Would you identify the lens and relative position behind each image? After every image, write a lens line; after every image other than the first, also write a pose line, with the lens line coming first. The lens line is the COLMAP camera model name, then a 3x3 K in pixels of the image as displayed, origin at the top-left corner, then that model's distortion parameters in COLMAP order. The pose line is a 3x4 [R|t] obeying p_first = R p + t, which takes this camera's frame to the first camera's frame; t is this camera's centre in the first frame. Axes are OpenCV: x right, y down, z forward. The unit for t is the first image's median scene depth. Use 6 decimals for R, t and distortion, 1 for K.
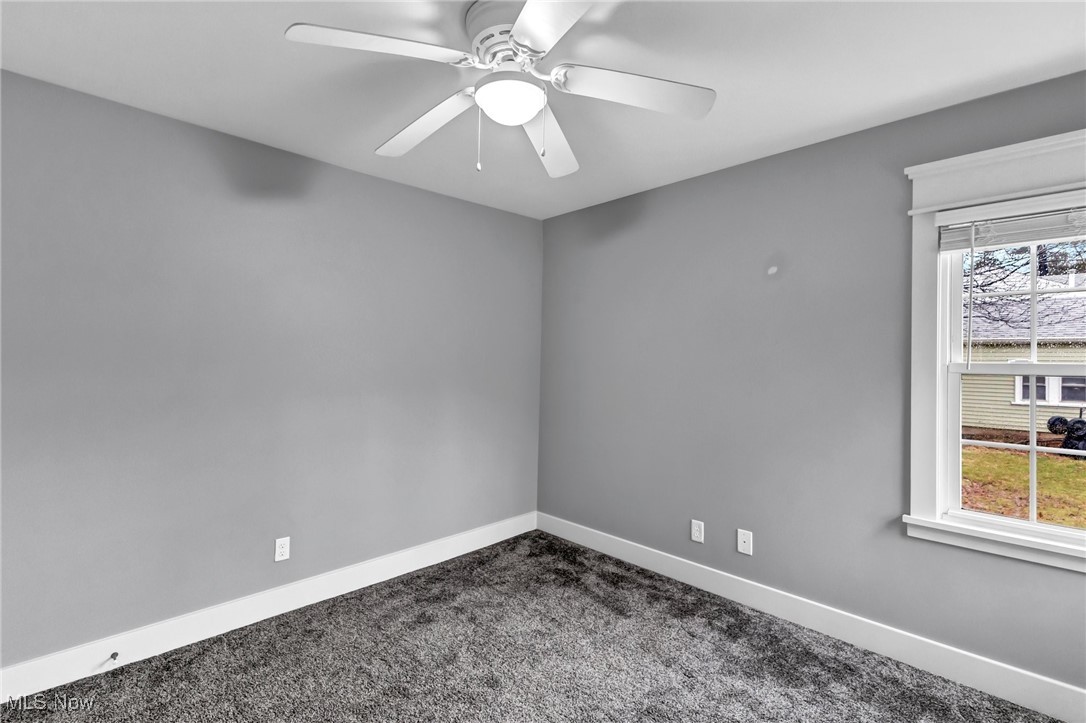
lens RADIAL K [[496.5, 0, 544.8], [0, 496.5, 360.9], [0, 0, 1]] dist [0.000054, -0.000539]
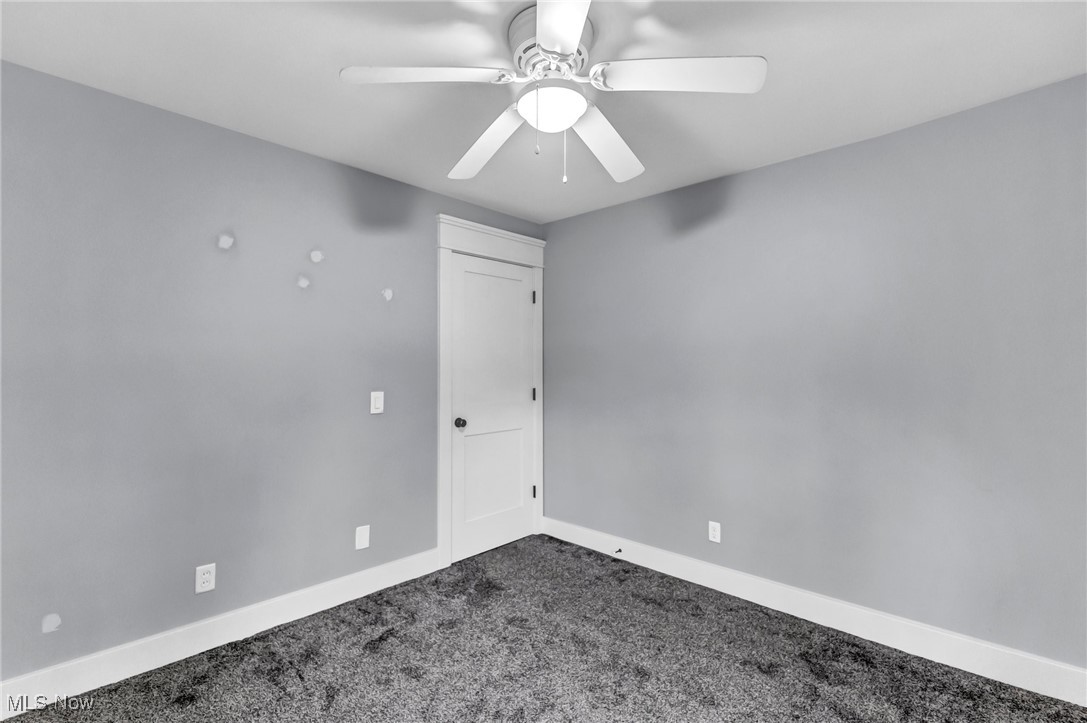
lens RADIAL K [[497.0, 0, 541.2], [0, 497.0, 360.7], [0, 0, 1]] dist [0.000054, -0.000539]
pose [[0.014576, -0.015901, -0.999767, 0.592264], [0.006576, 0.999853, -0.015807, 0.008750], [0.999872, -0.006345, 0.014679, 0.594810]]
